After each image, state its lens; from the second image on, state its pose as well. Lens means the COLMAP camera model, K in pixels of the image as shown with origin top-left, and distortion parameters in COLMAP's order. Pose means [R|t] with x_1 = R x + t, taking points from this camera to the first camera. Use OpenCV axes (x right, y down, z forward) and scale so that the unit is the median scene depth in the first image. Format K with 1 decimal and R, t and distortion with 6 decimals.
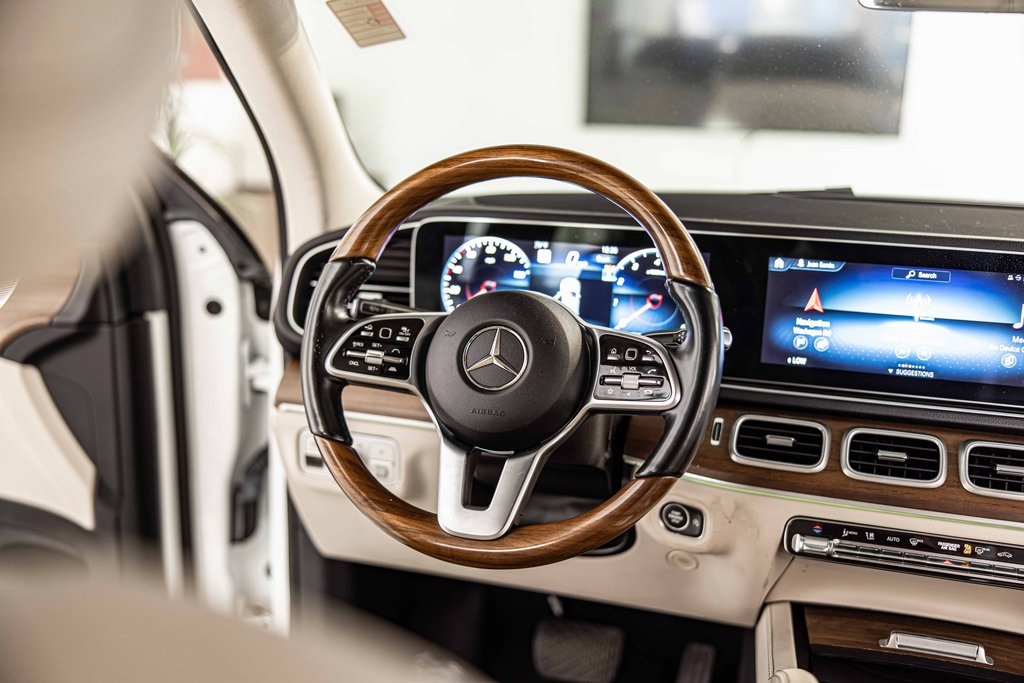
lens RADIAL K [[1083.1, 0, 512.0], [0, 1083.1, 341.5], [0, 0, 1]] dist [-0.004220, 0.002034]
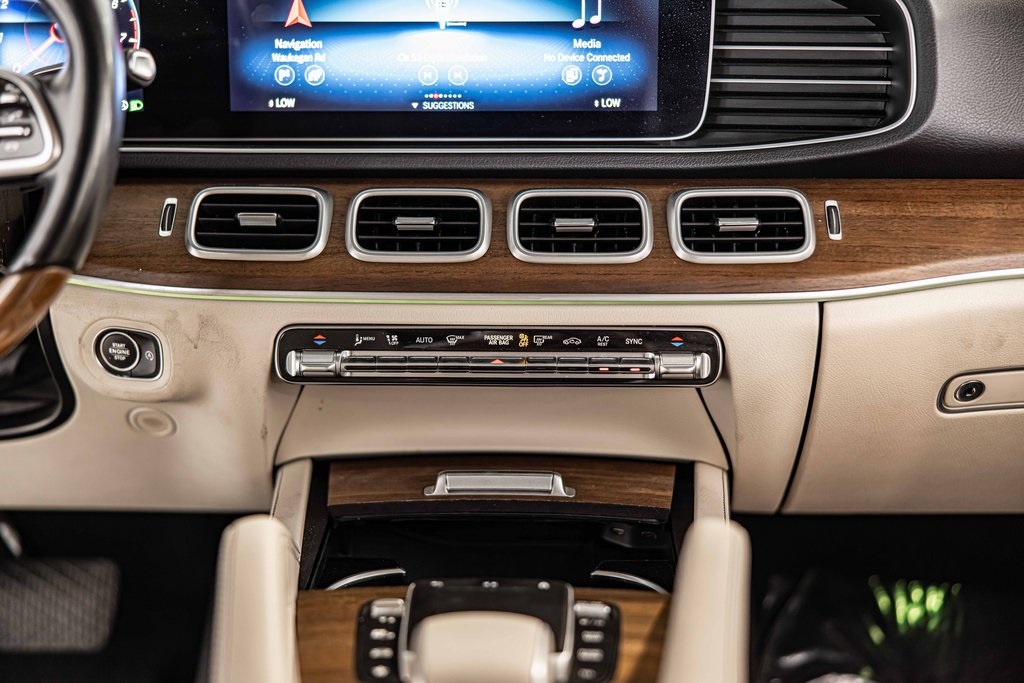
lens RADIAL K [[1749.4, 0, 512.0], [0, 1749.4, 341.5], [0, 0, 1]] dist [-0.021592, -0.090845]
pose [[0.960533, -0.113036, 0.254163, 0.117837], [0.089376, 0.990676, 0.102823, 0.071448], [-0.263416, -0.076048, 0.961680, -0.098577]]
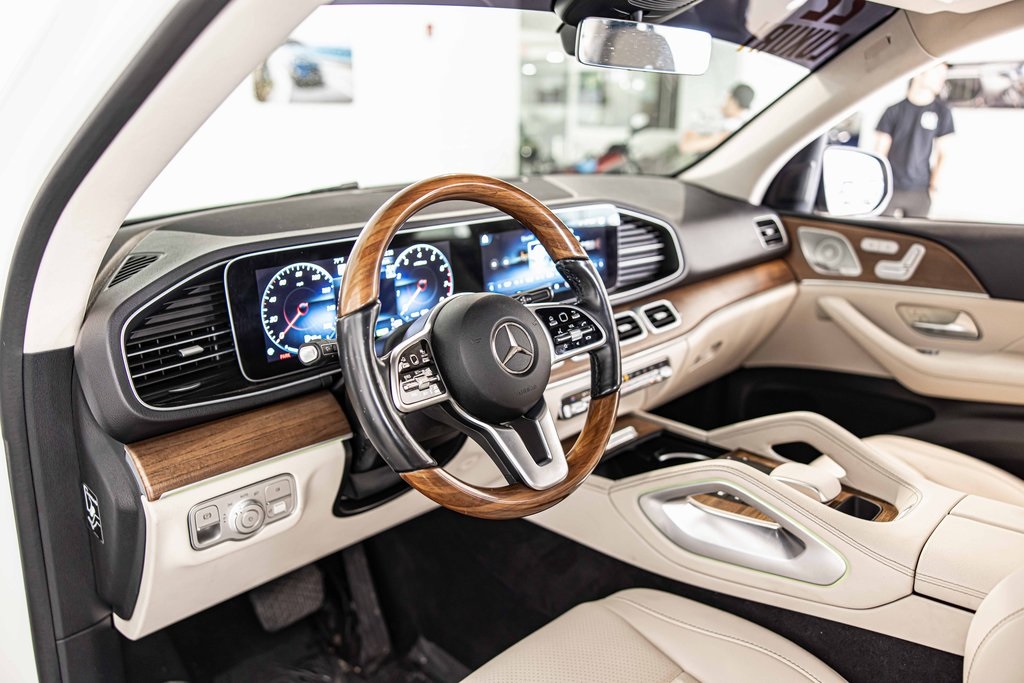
lens RADIAL K [[768.8, 0, 512.0], [0, 768.8, 341.5], [0, 0, 1]] dist [-0.007922, -0.002120]
pose [[0.470462, -0.281279, 0.836390, -0.683500], [0.206020, 0.956653, 0.205839, -0.157612], [-0.858033, 0.075474, 0.508018, 0.500503]]
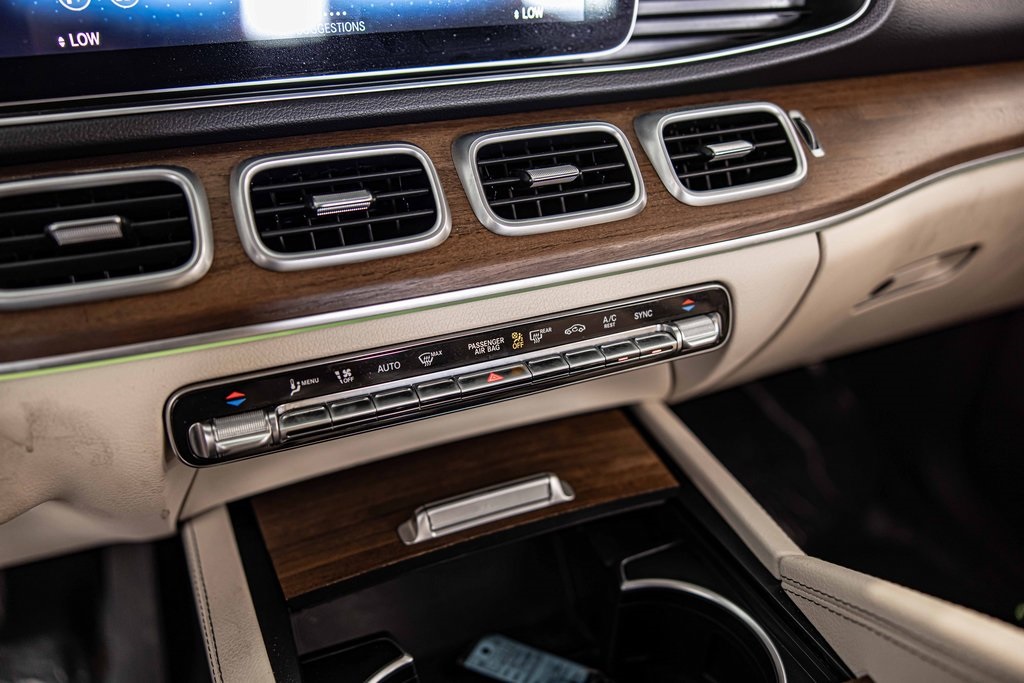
lens RADIAL K [[768.8, 0, 512.0], [0, 768.8, 341.5], [0, 0, 1]] dist [-0.007922, -0.002120]
pose [[0.774459, -0.340265, 0.533322, 0.208125], [0.167169, 0.923139, 0.346220, 0.057896], [-0.610137, -0.178979, 0.771816, 0.683575]]
